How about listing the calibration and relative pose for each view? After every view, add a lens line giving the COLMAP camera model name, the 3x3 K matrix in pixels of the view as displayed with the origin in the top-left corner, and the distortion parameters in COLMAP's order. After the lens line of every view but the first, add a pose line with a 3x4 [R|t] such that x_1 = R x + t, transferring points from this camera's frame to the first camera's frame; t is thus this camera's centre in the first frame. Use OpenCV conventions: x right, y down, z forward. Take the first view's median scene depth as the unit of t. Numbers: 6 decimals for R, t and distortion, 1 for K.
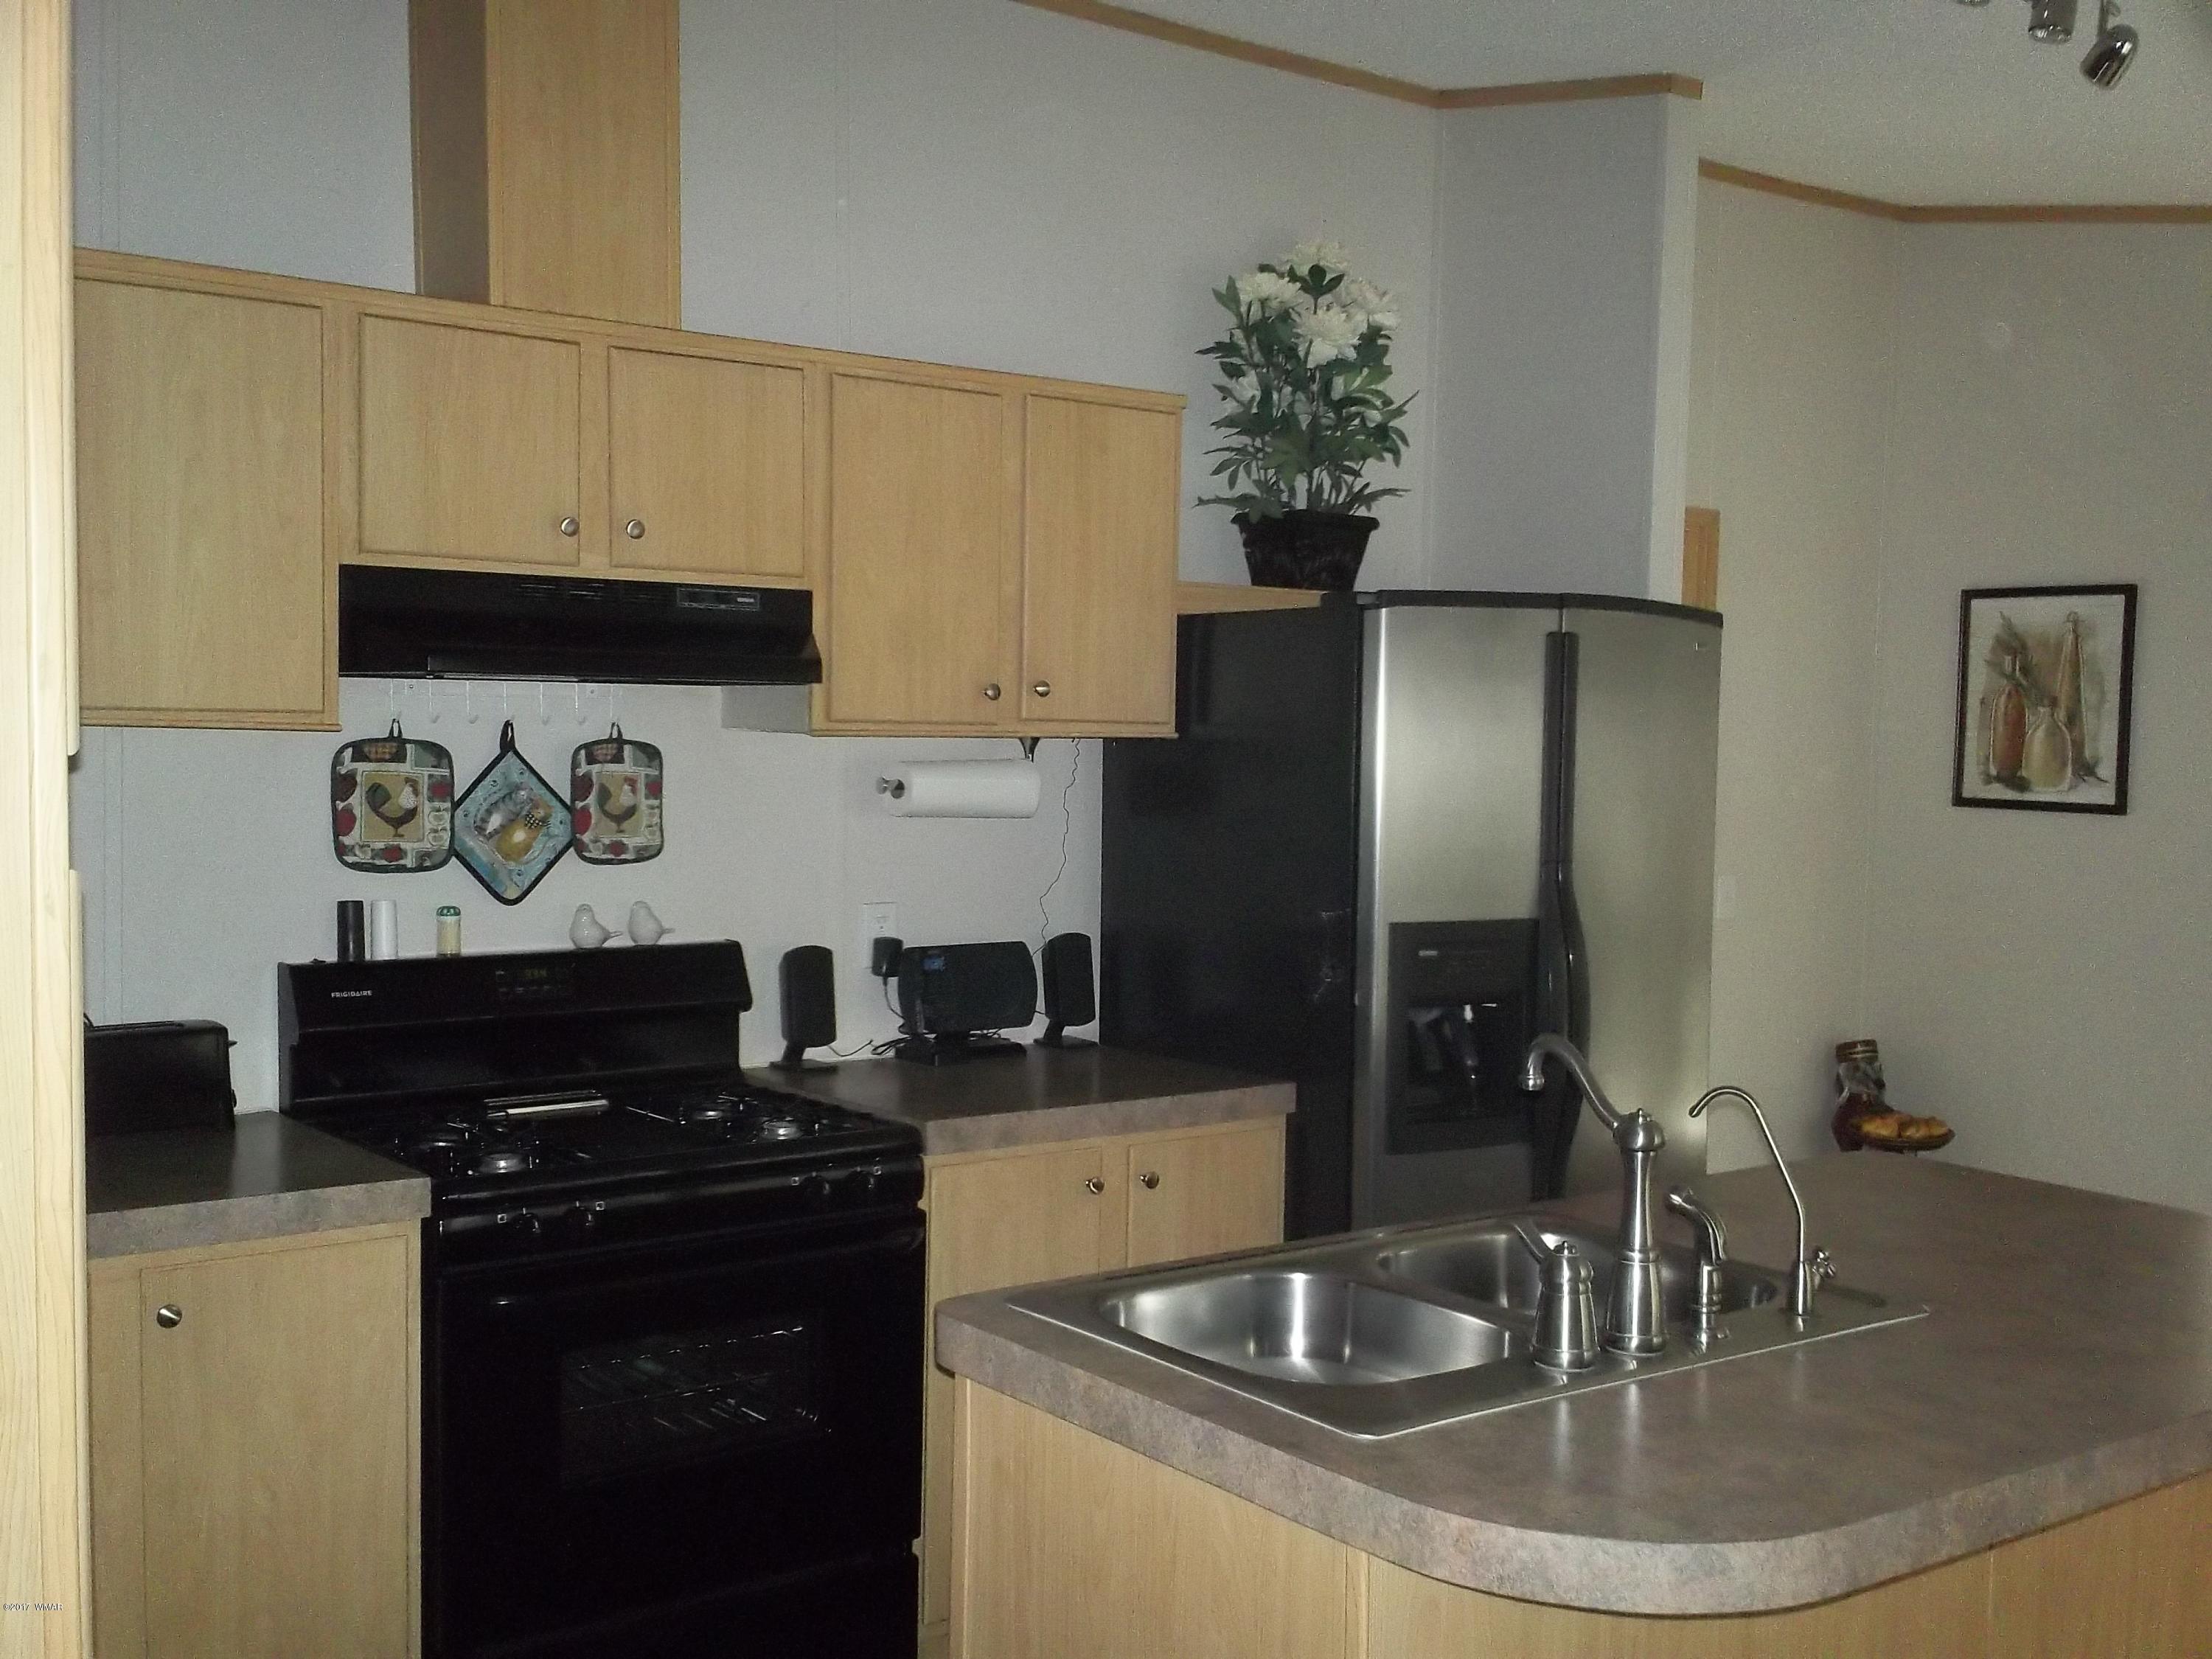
lens RADIAL K [[2393.2, 0, 1104.5], [0, 2393.2, 827.2], [0, 0, 1]] dist [0.012939, 0.000000]
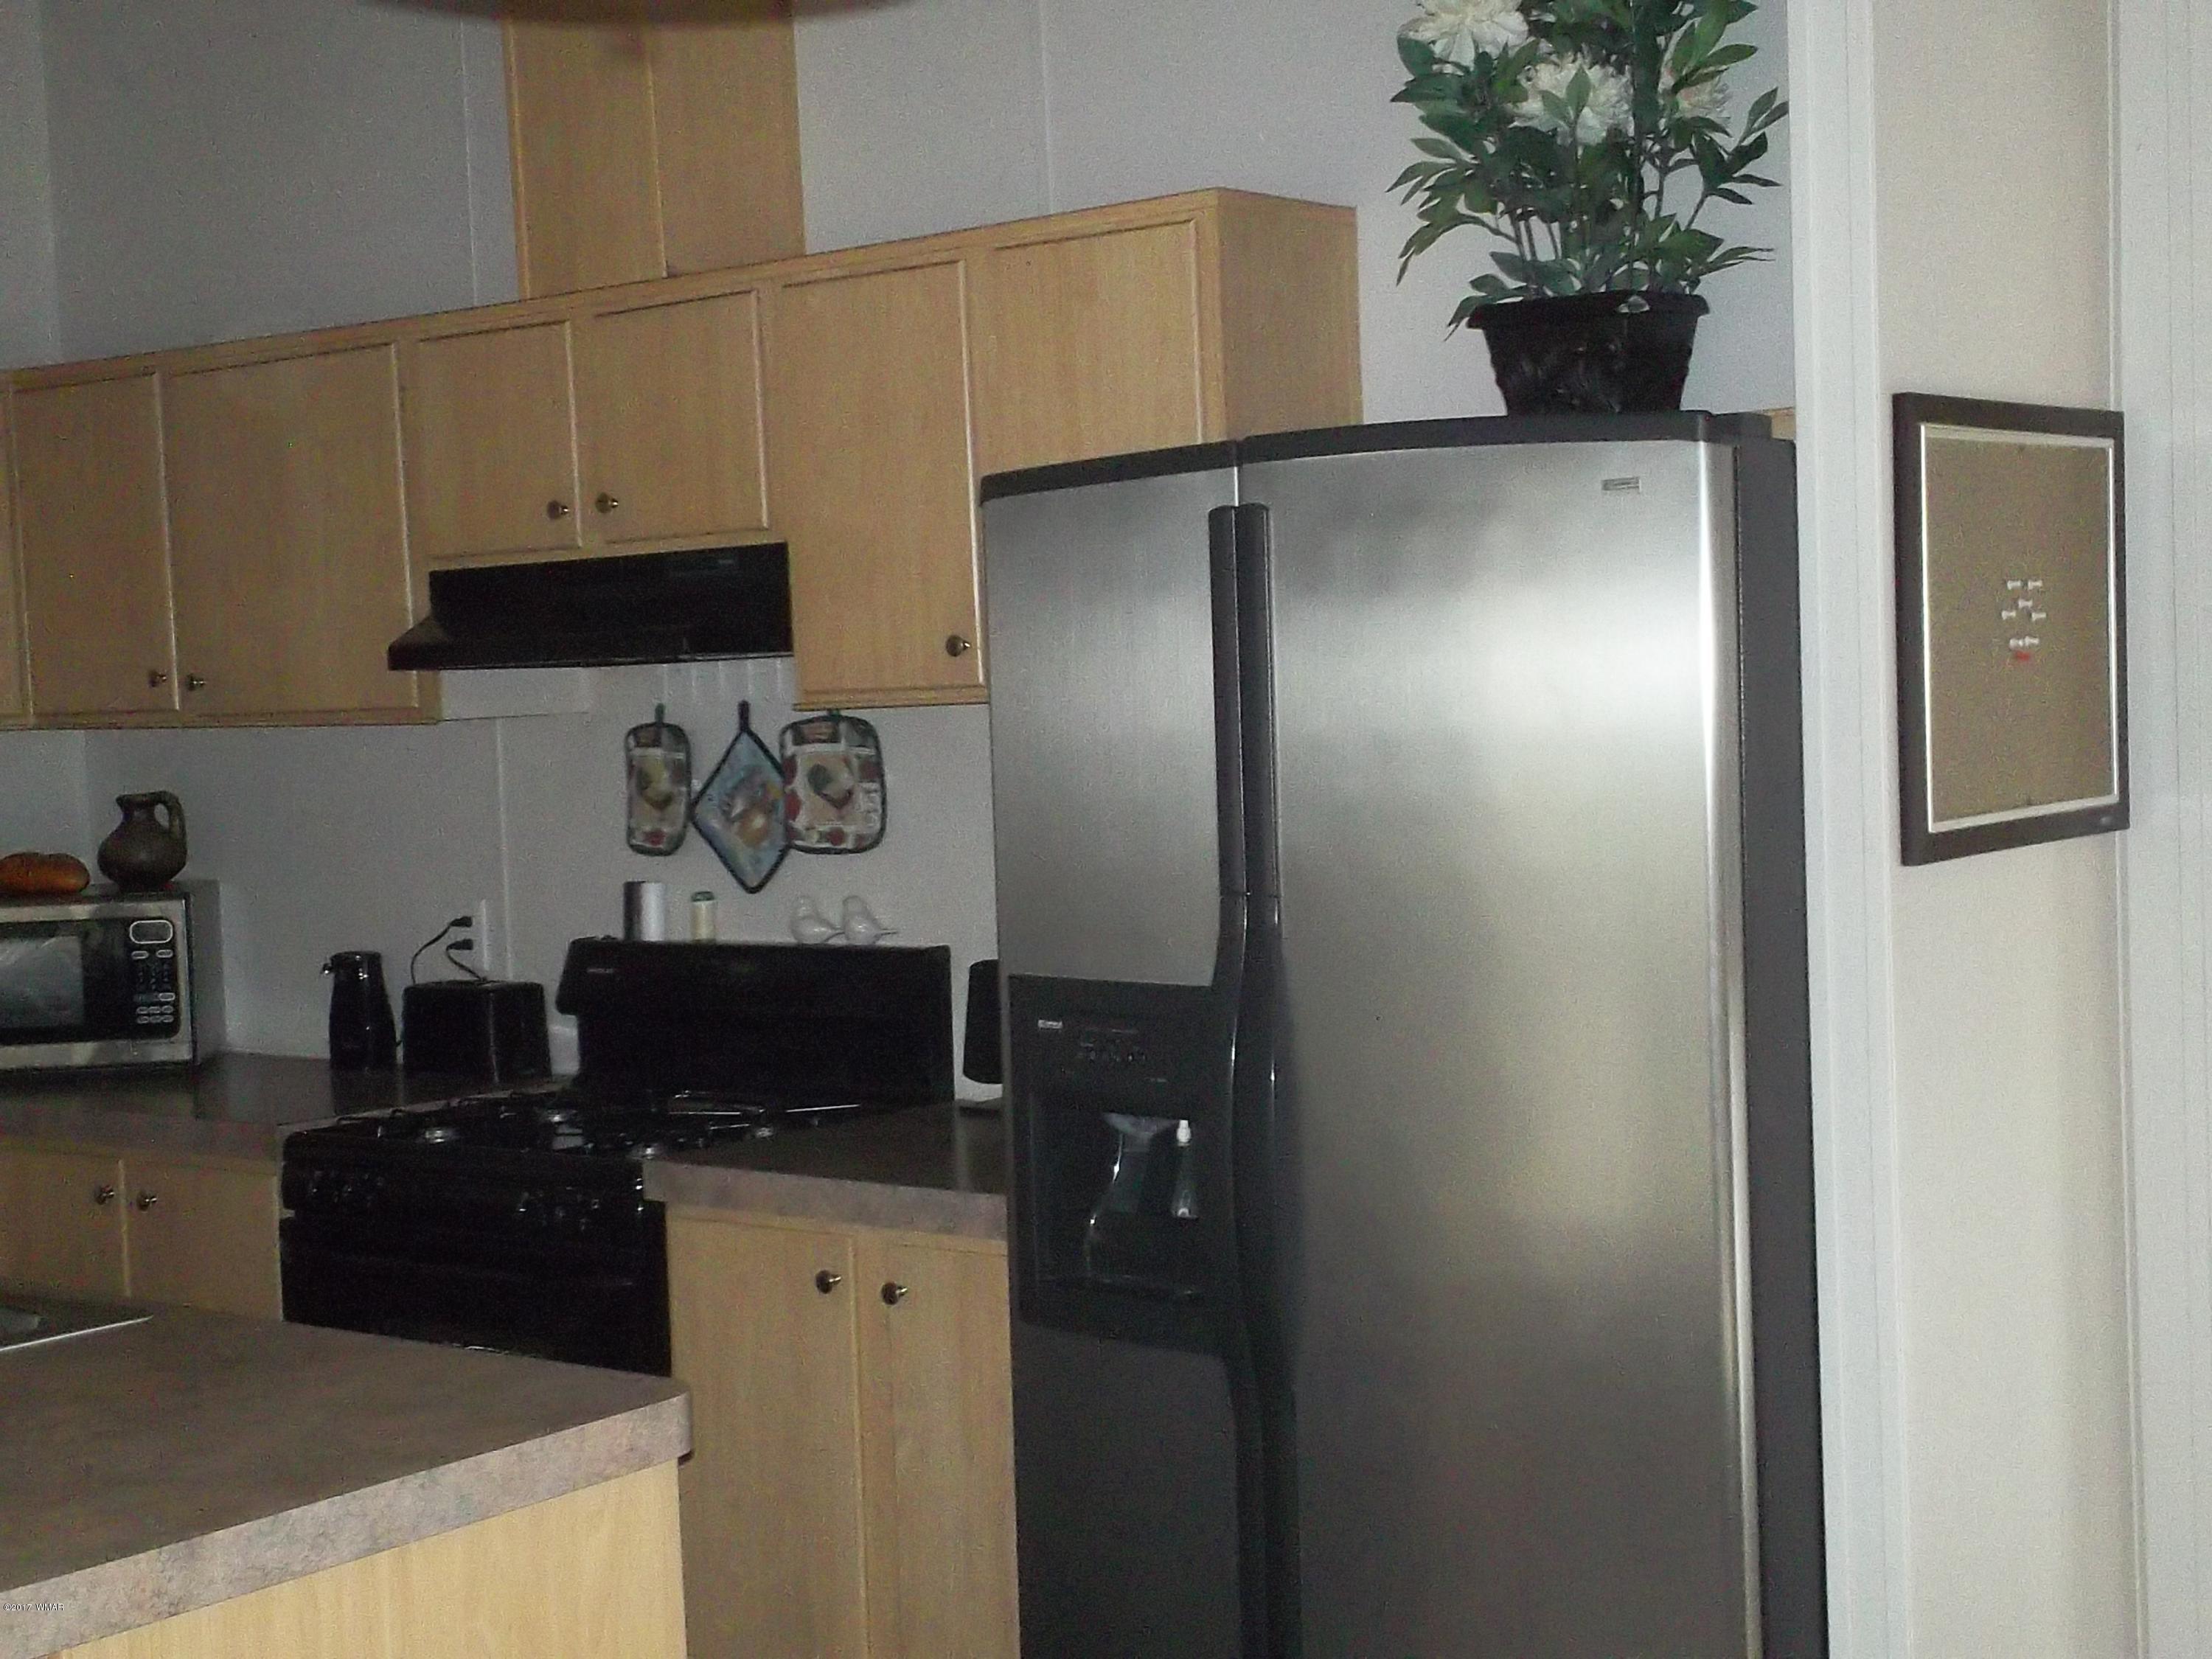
lens RADIAL K [[3086.8, 0, 1094.5], [0, 3086.8, 833.4], [0, 0, 1]] dist [0.041094, 0.000000]
pose [[0.246136, 0.021697, -0.968992, 0.969488], [-0.001258, 0.999756, 0.022066, -0.018661], [0.969234, -0.004213, 0.246103, 0.819806]]
